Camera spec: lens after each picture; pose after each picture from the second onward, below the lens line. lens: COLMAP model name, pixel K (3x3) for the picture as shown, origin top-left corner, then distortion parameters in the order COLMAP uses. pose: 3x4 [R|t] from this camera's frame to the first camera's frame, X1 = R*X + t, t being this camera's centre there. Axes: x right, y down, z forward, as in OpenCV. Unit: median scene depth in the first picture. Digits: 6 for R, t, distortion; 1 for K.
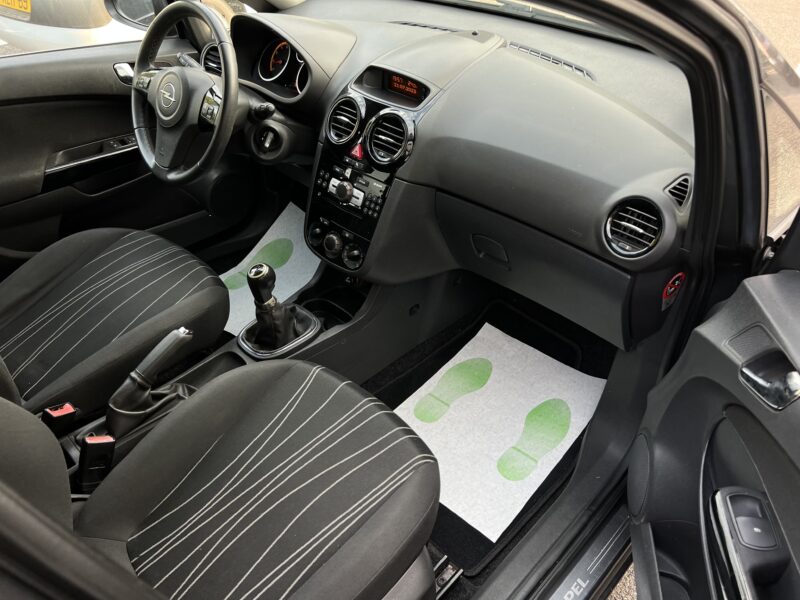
lens RADIAL K [[606.7, 0, 403.7], [0, 606.7, 302.8], [0, 0, 1]] dist [0.053289, -0.049167]
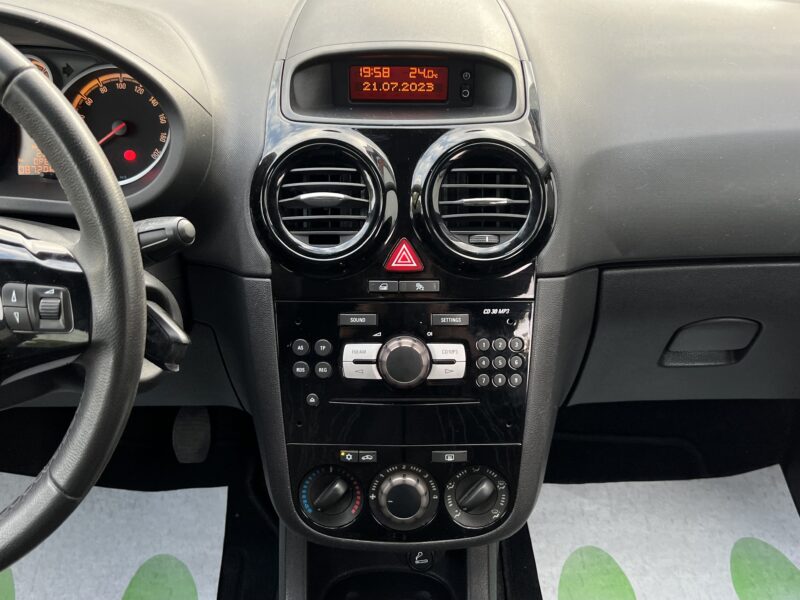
lens RADIAL K [[862.6, 0, 404.0], [0, 862.6, 303.2], [0, 0, 1]] dist [0.051191, 0.000000]
pose [[0.717426, -0.379396, 0.584260, -0.404631], [0.436080, 0.898623, 0.048058, -0.242331], [-0.543263, 0.220306, 0.810143, 0.539305]]
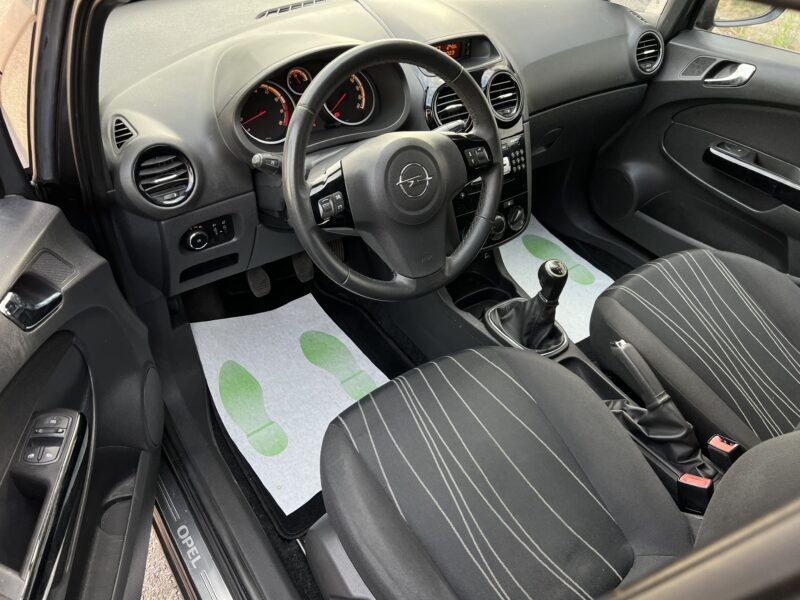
lens RADIAL K [[606.7, 0, 396.3], [0, 606.7, 303.6], [0, 0, 1]] dist [0.053289, -0.049167]
pose [[0.191128, -0.645325, 0.739612, -0.973045], [0.562877, 0.689358, 0.456021, -0.558614], [-0.804139, 0.329152, 0.494994, 0.708370]]
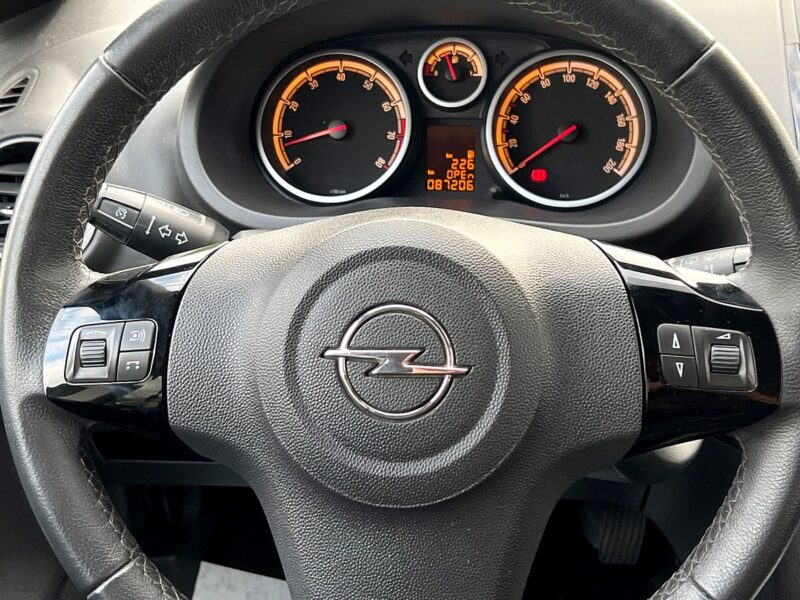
lens RADIAL K [[1114.5, 0, 399.4], [0, 1114.5, 310.3], [0, 0, 1]] dist [0.061591, 0.000000]
pose [[0.781122, -0.323187, 0.534227, -0.566890], [0.408123, 0.911811, -0.045127, -0.330469], [-0.472530, 0.253280, 0.844135, 0.669069]]
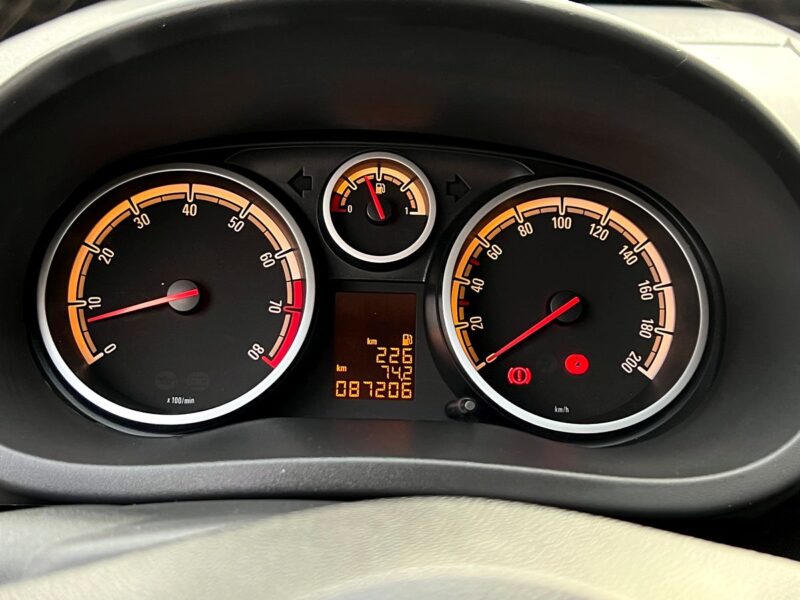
lens RADIAL K [[1114.5, 0, 421.1], [0, 1114.5, 302.9], [0, 0, 1]] dist [0.061591, 0.000000]
pose [[0.650041, -0.232137, 0.723574, -0.446553], [0.422568, 0.901821, -0.090302, -0.395211], [-0.631572, 0.364460, 0.684314, 0.881399]]
